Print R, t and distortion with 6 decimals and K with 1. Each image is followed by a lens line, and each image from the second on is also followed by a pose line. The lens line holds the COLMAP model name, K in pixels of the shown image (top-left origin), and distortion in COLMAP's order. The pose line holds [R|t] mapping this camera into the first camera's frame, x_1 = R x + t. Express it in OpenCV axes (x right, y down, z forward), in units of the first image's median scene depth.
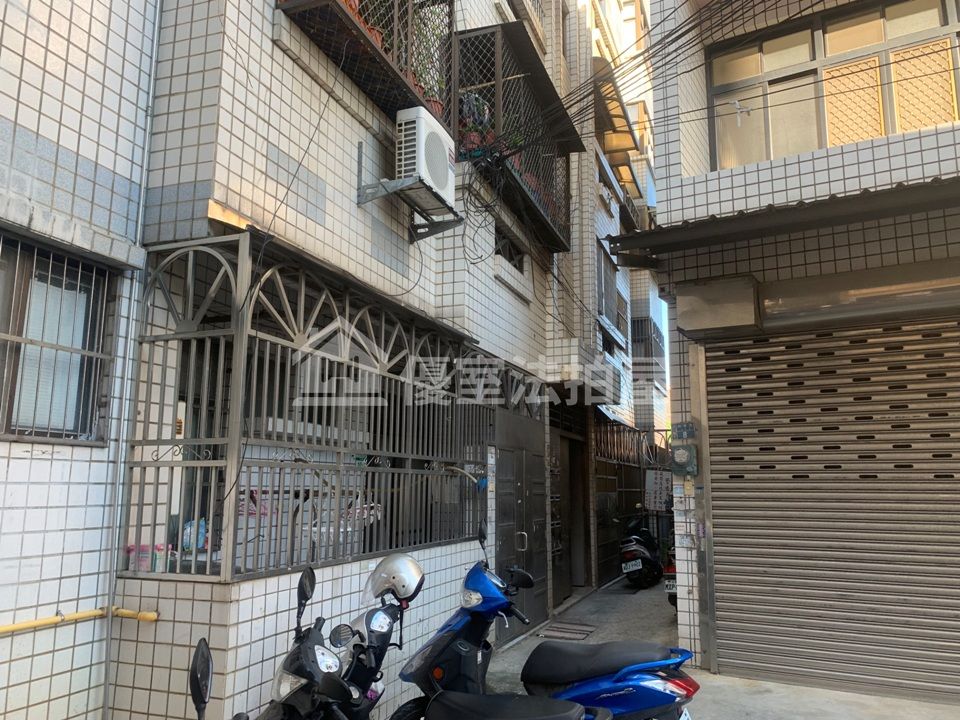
lens RADIAL K [[735.5, 0, 480.5], [0, 735.5, 370.3], [0, 0, 1]] dist [0.024848, -0.032865]
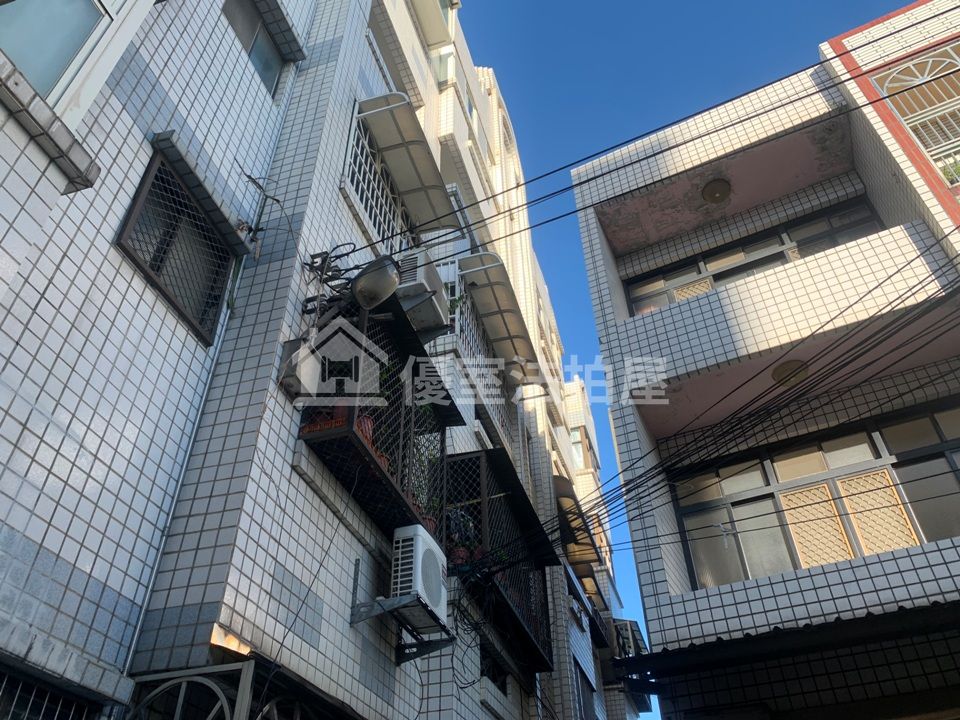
lens RADIAL K [[735.5, 0, 470.3], [0, 735.5, 355.1], [0, 0, 1]] dist [0.024848, -0.032865]
pose [[0.998418, 0.022490, 0.051530, -0.066815], [0.008023, 0.850143, -0.526491, -0.015106], [-0.055649, 0.526072, 0.848618, -0.005484]]
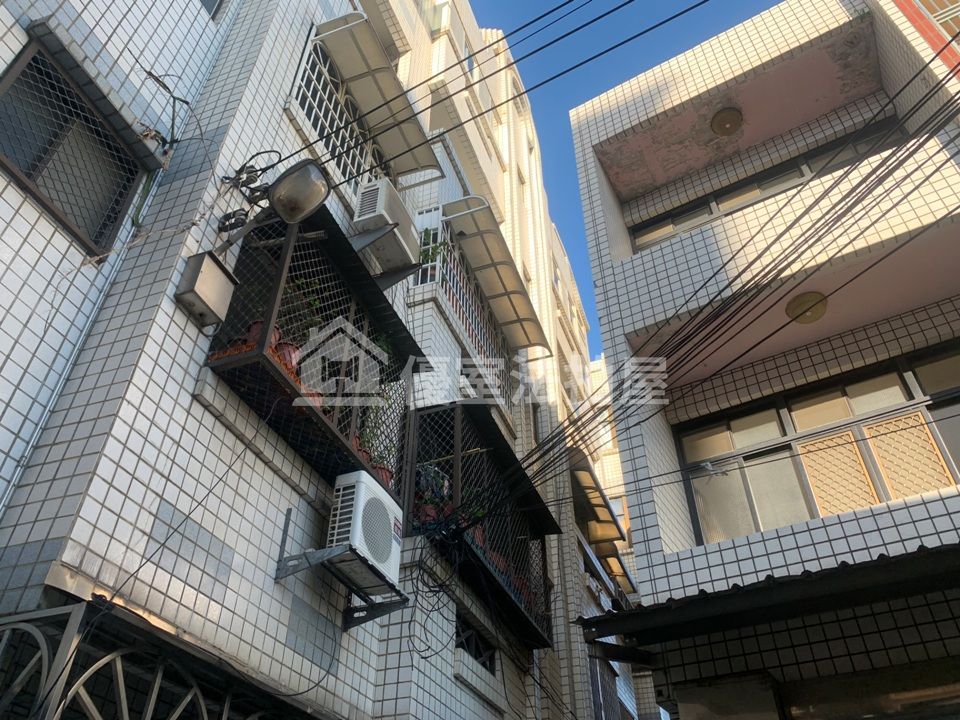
lens RADIAL K [[735.5, 0, 470.9], [0, 735.5, 356.1], [0, 0, 1]] dist [0.024848, -0.032865]
pose [[0.999970, -0.004181, -0.006538, 0.059560], [0.000159, 0.853295, -0.521428, -0.004621], [0.007759, 0.521412, 0.853270, 0.152319]]
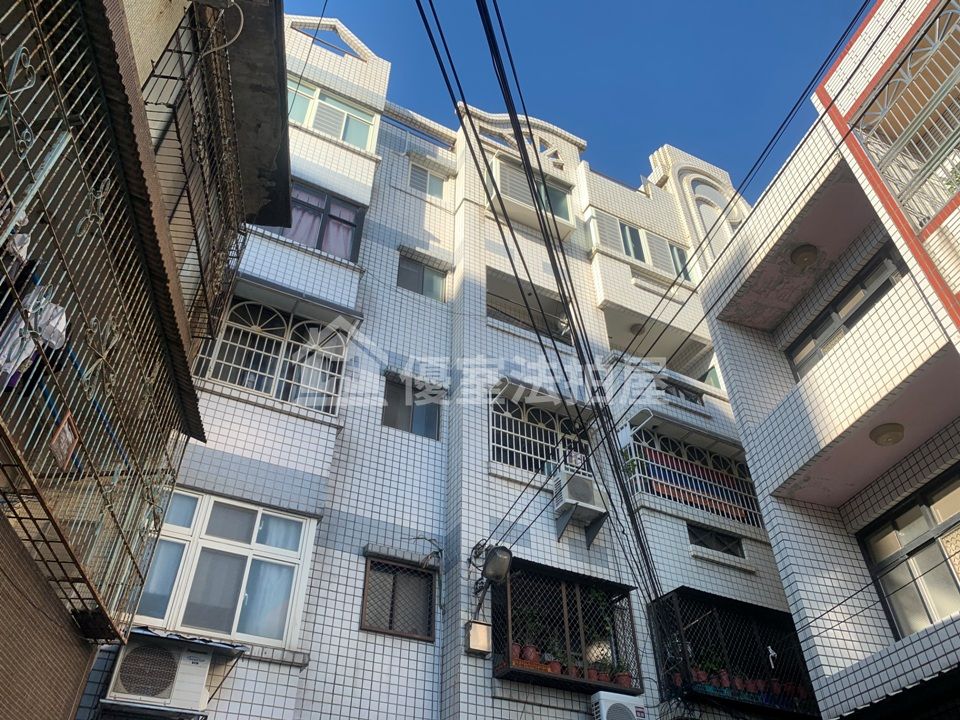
lens RADIAL K [[735.5, 0, 468.3], [0, 735.5, 359.2], [0, 0, 1]] dist [0.024848, -0.032865]
pose [[0.734812, -0.449068, -0.508321, 0.837842], [0.110219, 0.818531, -0.563789, -0.077400], [0.669256, 0.358252, 0.650962, -0.478487]]
